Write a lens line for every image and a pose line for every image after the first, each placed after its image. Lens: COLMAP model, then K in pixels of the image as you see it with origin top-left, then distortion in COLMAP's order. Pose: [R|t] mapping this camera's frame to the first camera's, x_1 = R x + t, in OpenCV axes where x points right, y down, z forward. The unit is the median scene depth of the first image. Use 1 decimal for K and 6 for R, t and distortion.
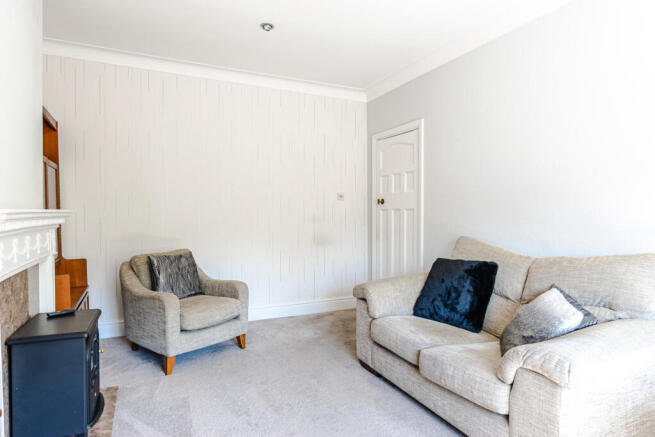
lens RADIAL K [[397.1, 0, 326.8], [0, 397.1, 216.7], [0, 0, 1]] dist [0.001829, -0.000698]
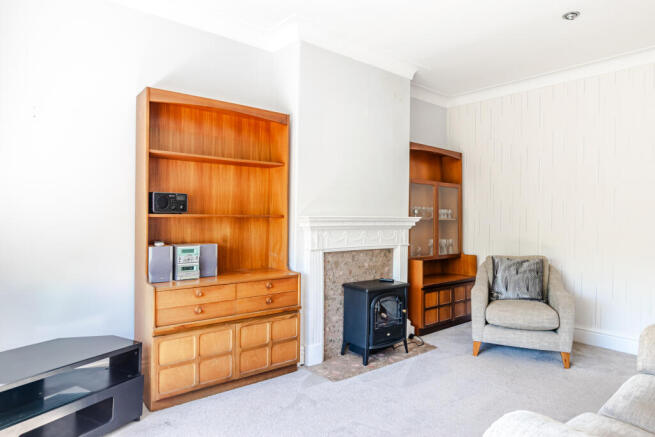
lens RADIAL K [[397.1, 0, 326.6], [0, 397.1, 217.9], [0, 0, 1]] dist [0.001829, -0.000698]
pose [[0.261600, 0.011876, -0.965103, 0.581831], [-0.018152, 0.999808, 0.007383, -0.014927], [0.965006, 0.015587, 0.261765, 0.234380]]
